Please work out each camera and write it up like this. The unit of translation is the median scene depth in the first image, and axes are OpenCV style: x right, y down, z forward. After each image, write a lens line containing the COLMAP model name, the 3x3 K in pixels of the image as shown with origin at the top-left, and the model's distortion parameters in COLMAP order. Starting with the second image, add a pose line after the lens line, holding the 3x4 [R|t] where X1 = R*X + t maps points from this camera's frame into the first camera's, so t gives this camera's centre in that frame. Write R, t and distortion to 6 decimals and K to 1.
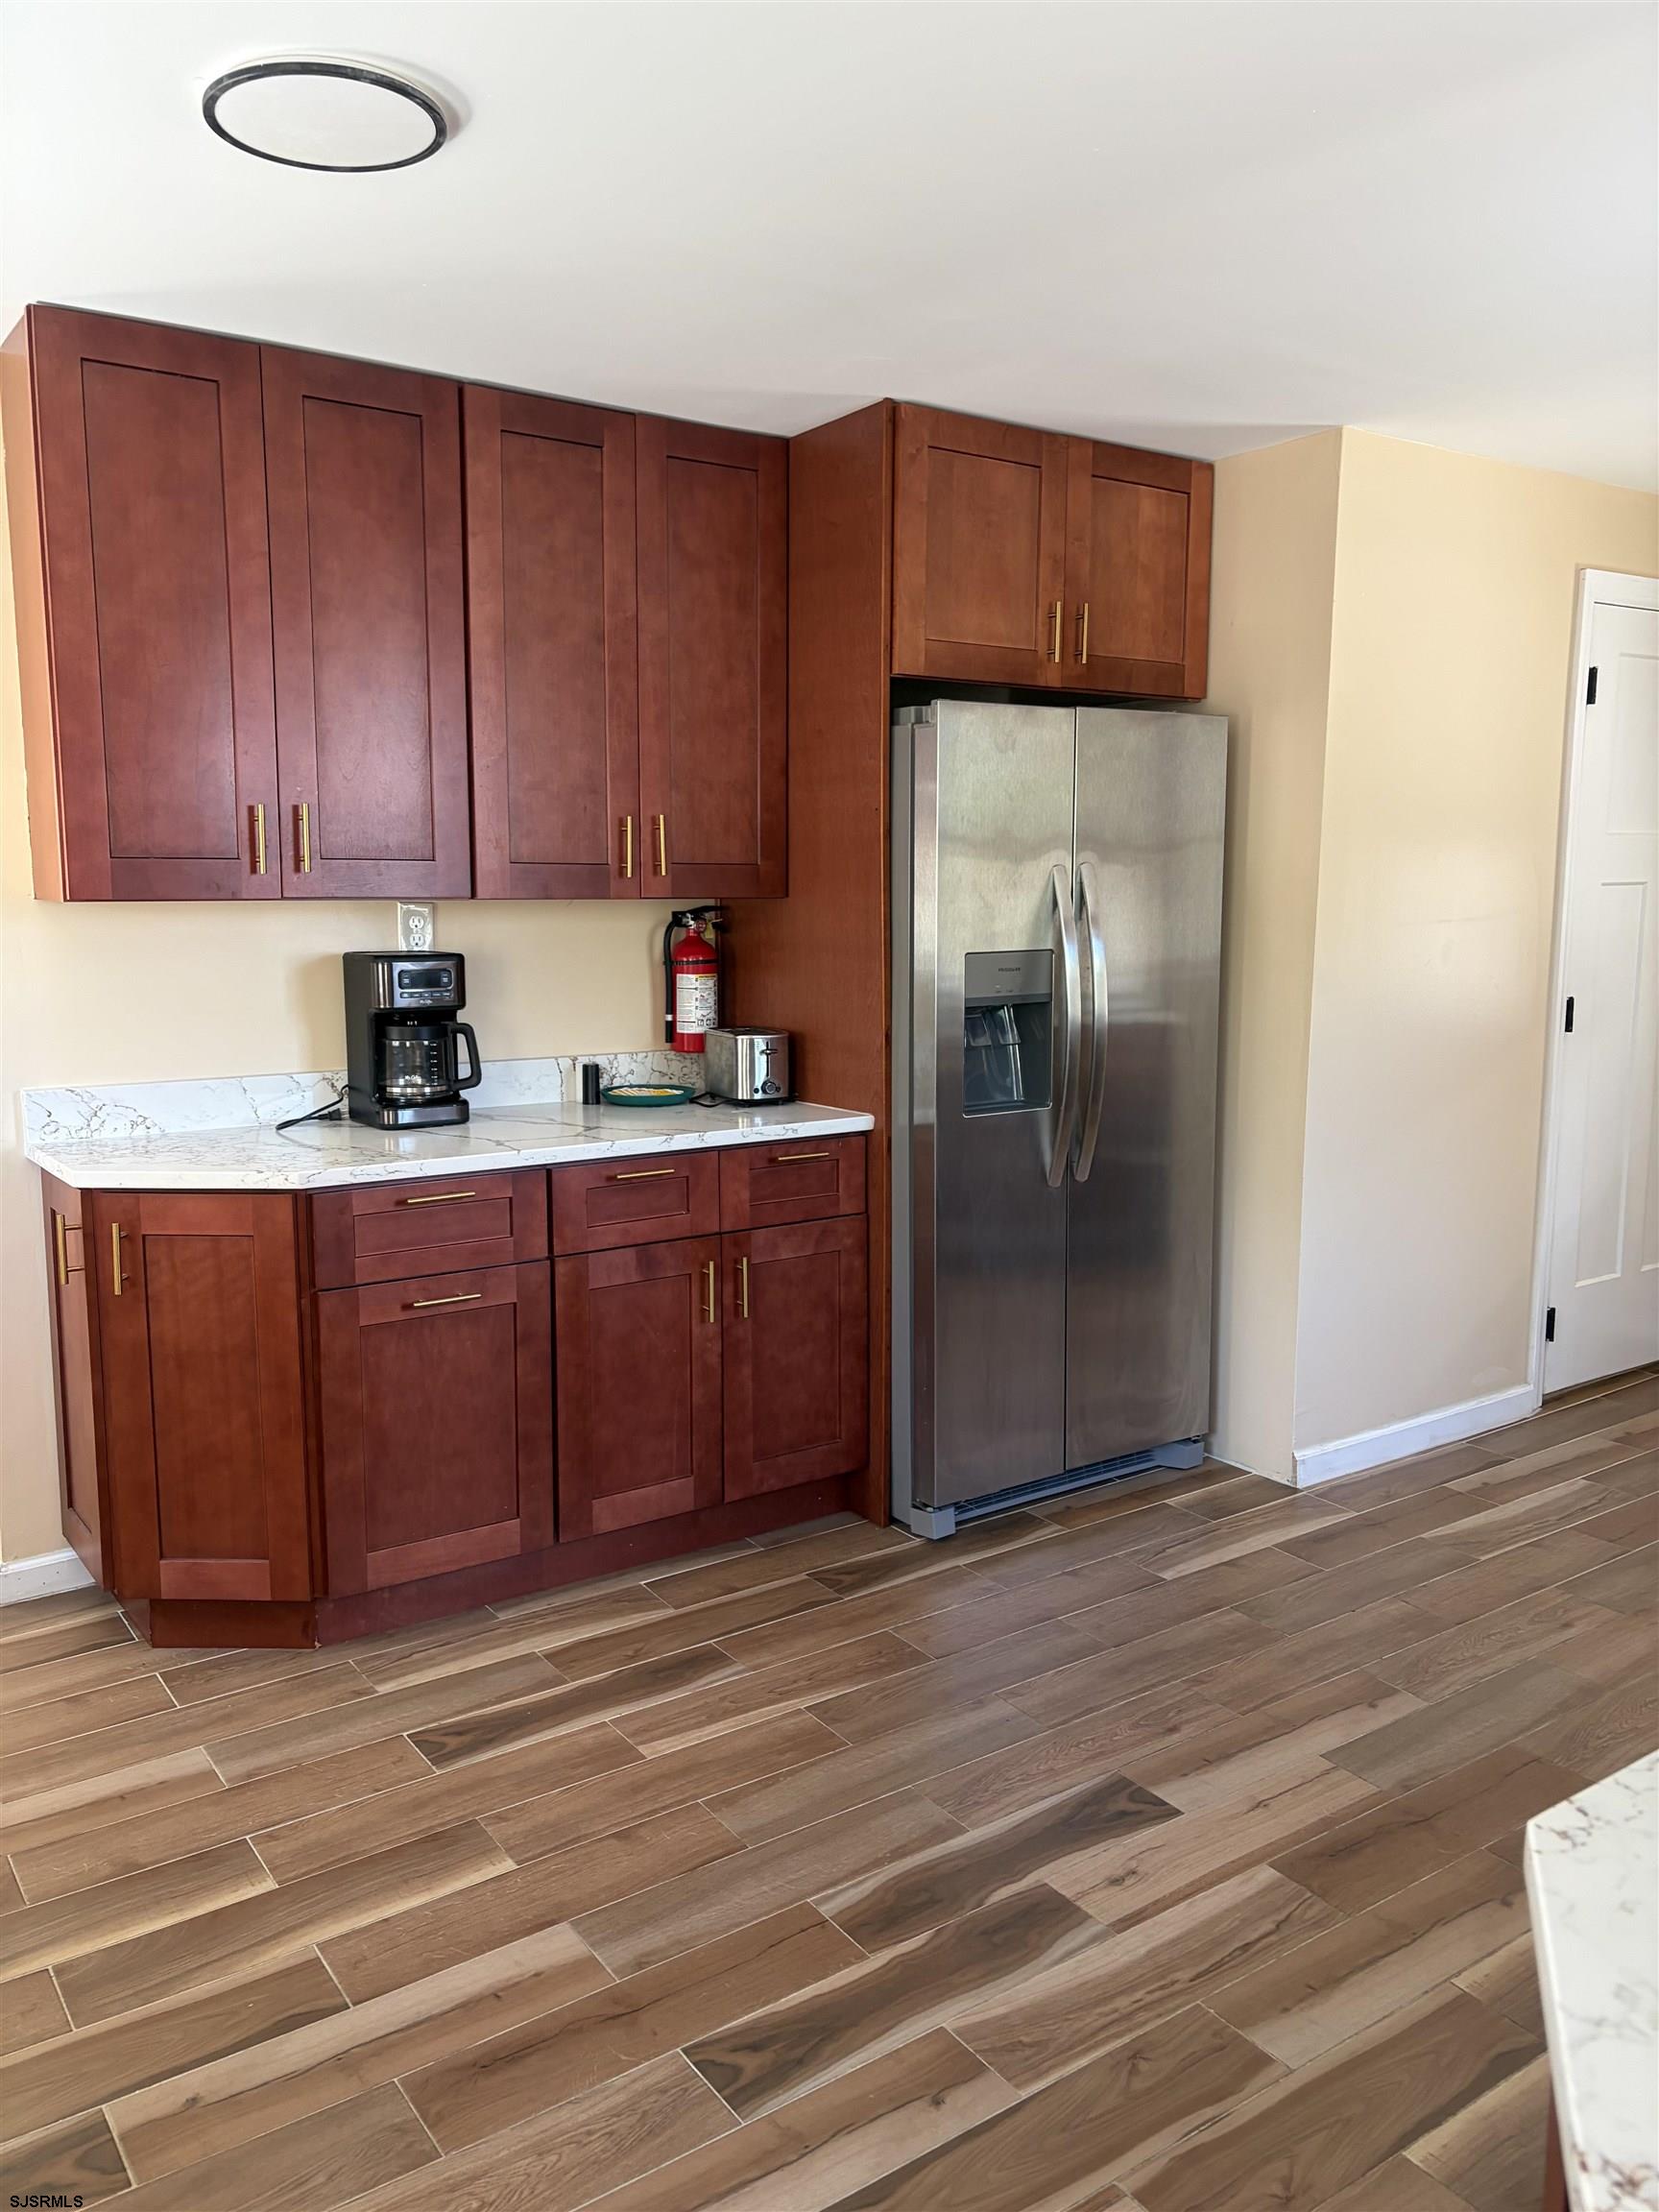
lens RADIAL K [[1673.3, 0, 827.5], [0, 1673.3, 1105.7], [0, 0, 1]] dist [0.065392, -0.059740]
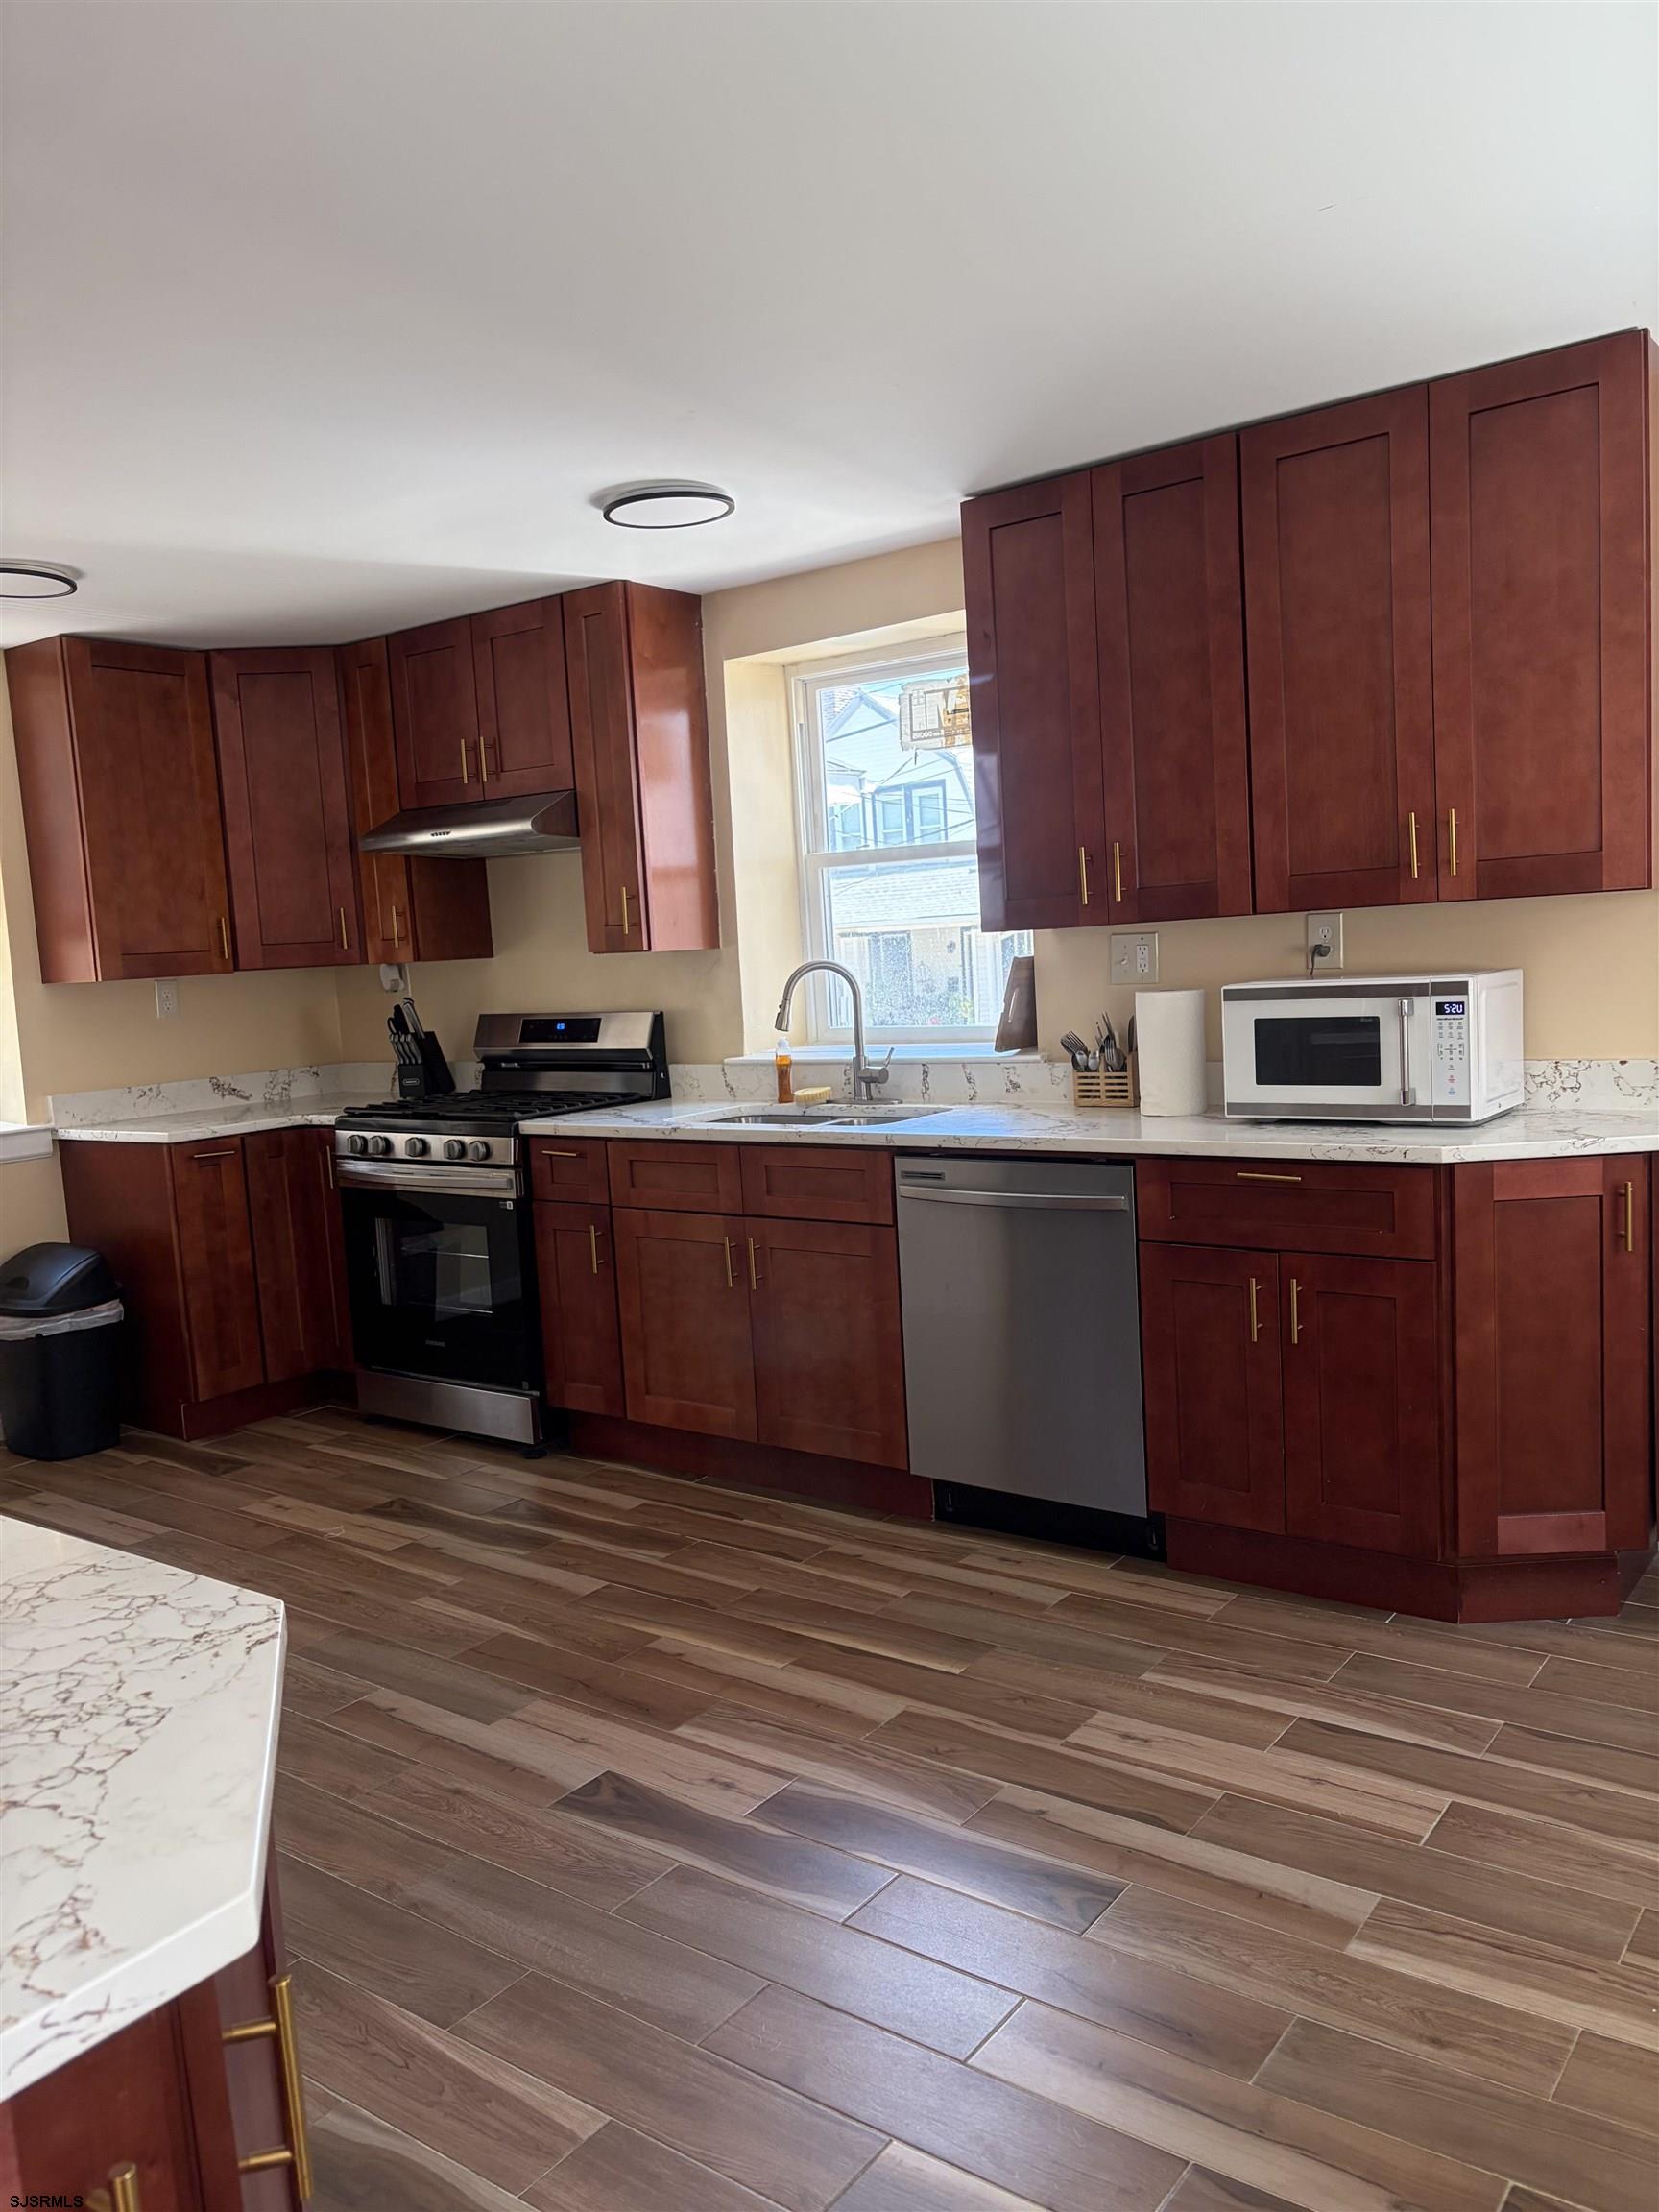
lens RADIAL K [[1673.3, 0, 829.1], [0, 1673.3, 1108.3], [0, 0, 1]] dist [0.065392, -0.059740]
pose [[-0.305474, -0.077130, 0.949072, -0.923869], [0.191487, 0.971376, 0.140576, -0.136284], [-0.932748, 0.224677, -0.281960, 1.191472]]
